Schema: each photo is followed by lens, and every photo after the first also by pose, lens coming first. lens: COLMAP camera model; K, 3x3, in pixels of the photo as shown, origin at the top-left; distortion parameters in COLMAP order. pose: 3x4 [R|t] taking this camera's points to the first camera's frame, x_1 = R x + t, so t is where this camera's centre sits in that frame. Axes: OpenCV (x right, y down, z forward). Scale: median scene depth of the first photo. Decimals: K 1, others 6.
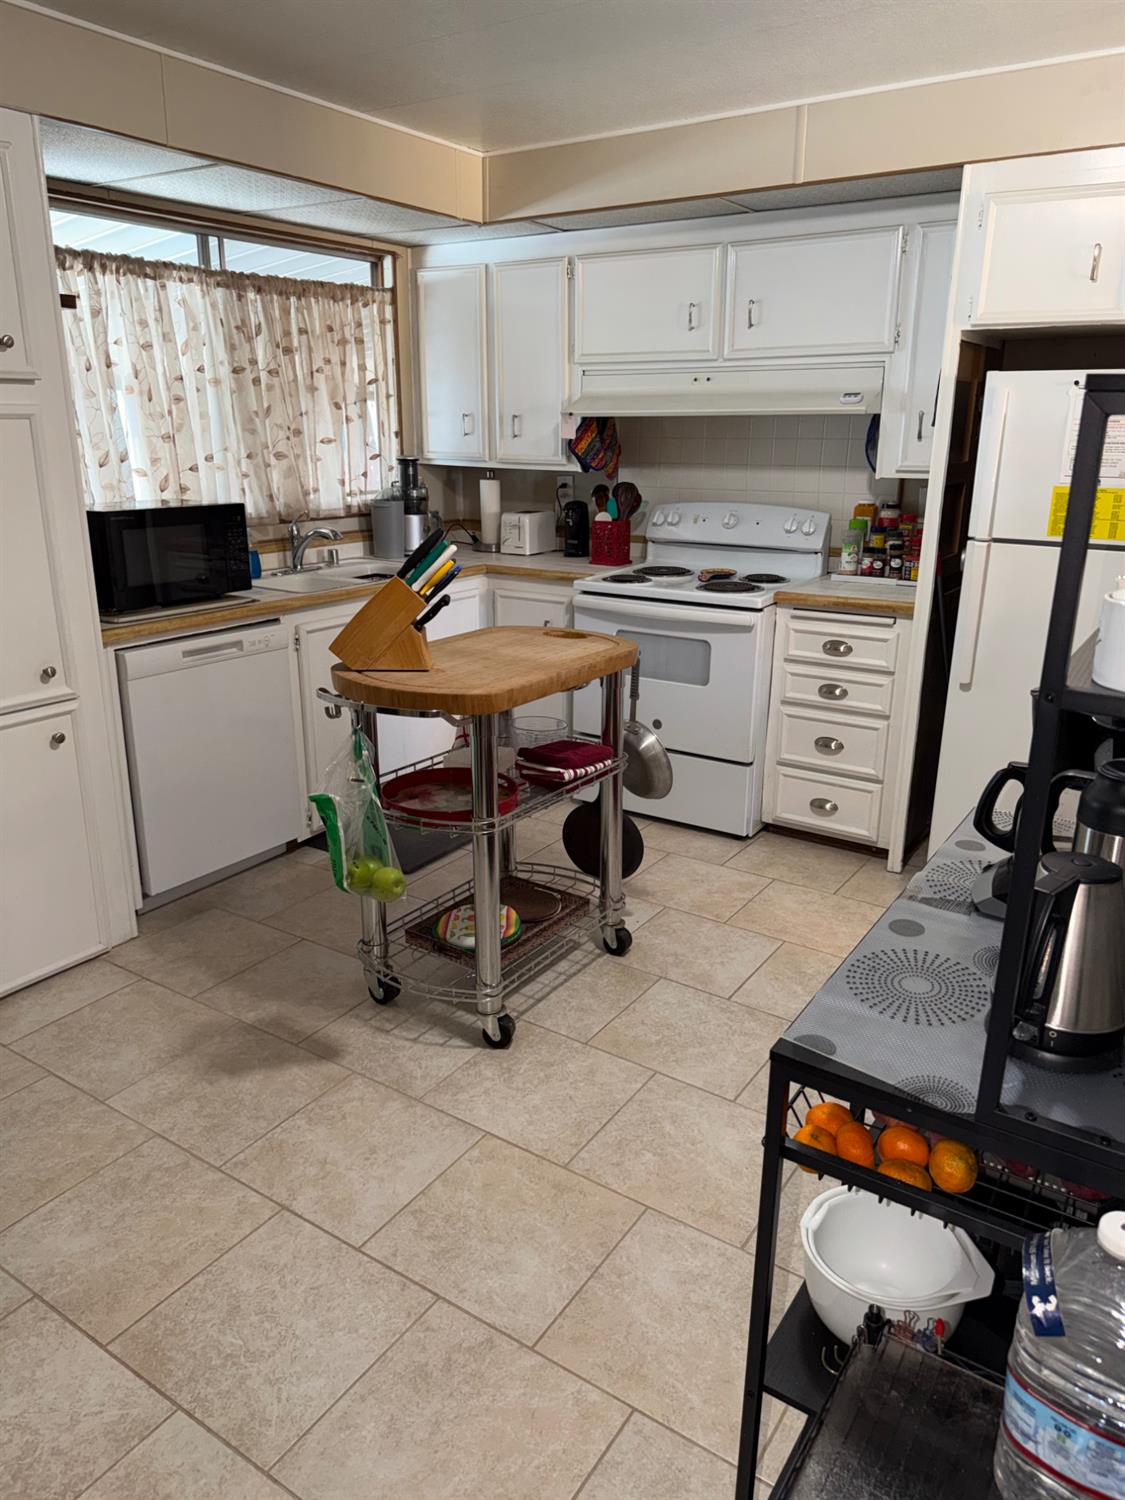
lens RADIAL K [[1056.3, 0, 562.5], [0, 1056.3, 750.0], [0, 0, 1]] dist [0.082373, -0.180515]
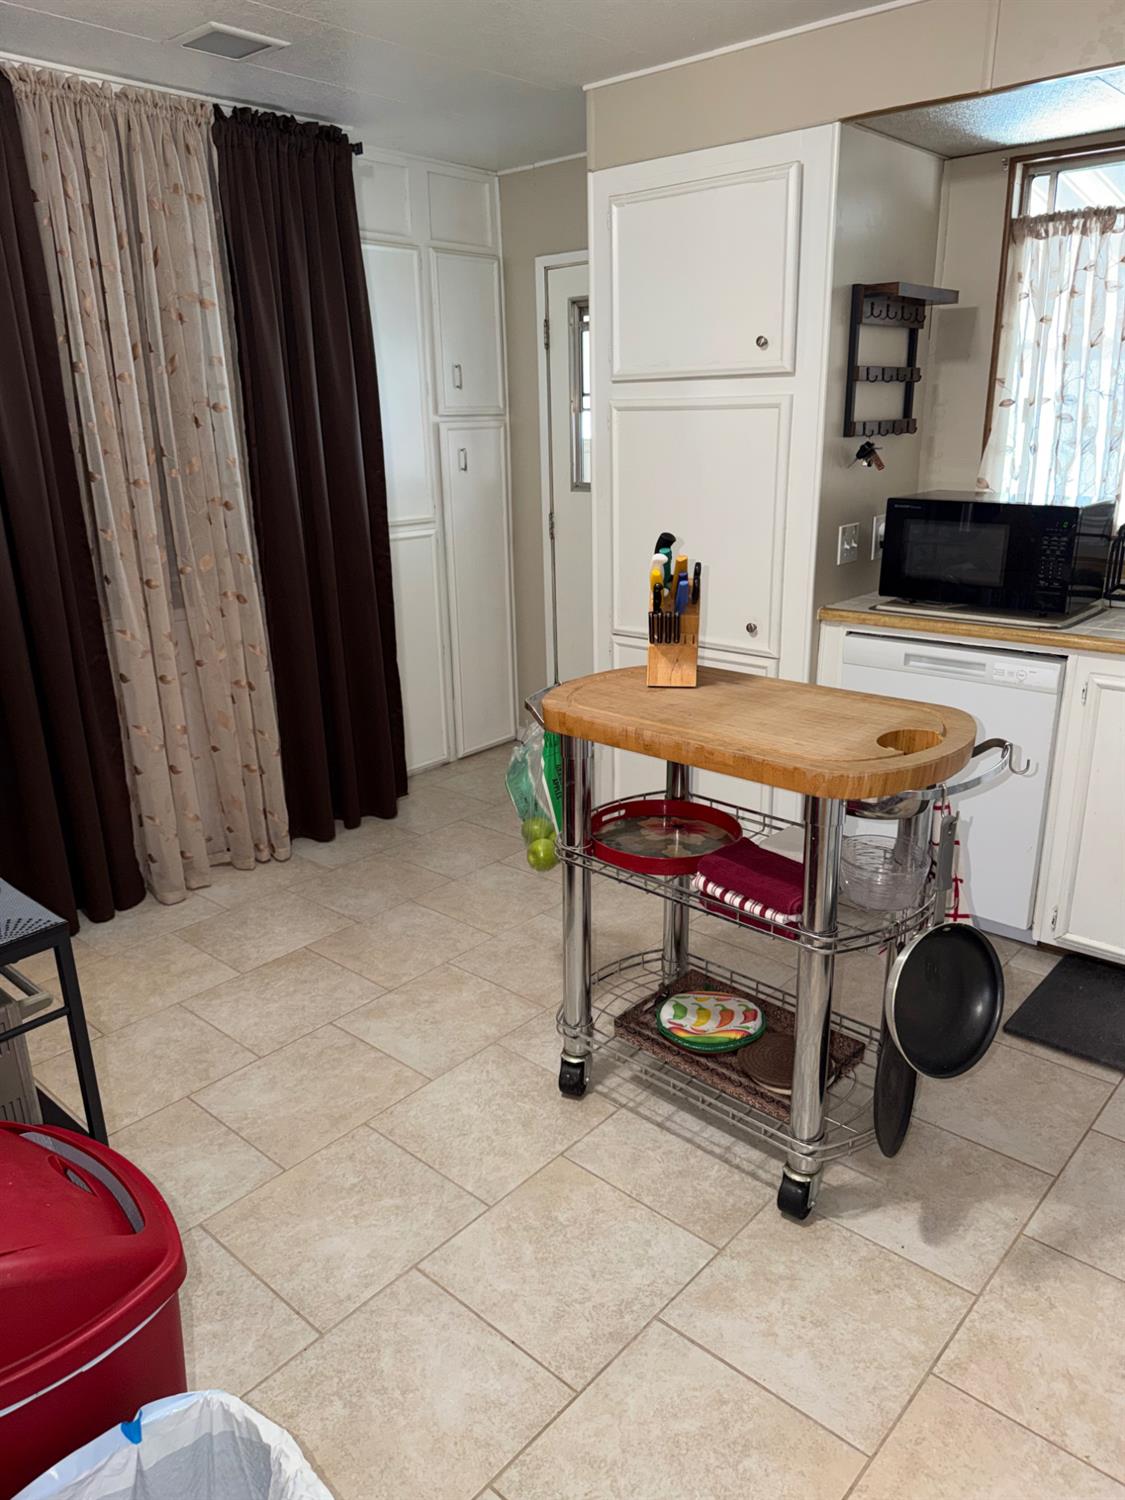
lens RADIAL K [[1056.3, 0, 562.5], [0, 1056.3, 750.0], [0, 0, 1]] dist [0.082373, -0.180515]
pose [[-0.144056, 0.301170, -0.942626, 0.715820], [-0.286275, 0.899148, 0.331028, -0.288696], [0.947256, 0.317537, -0.043310, 0.931882]]
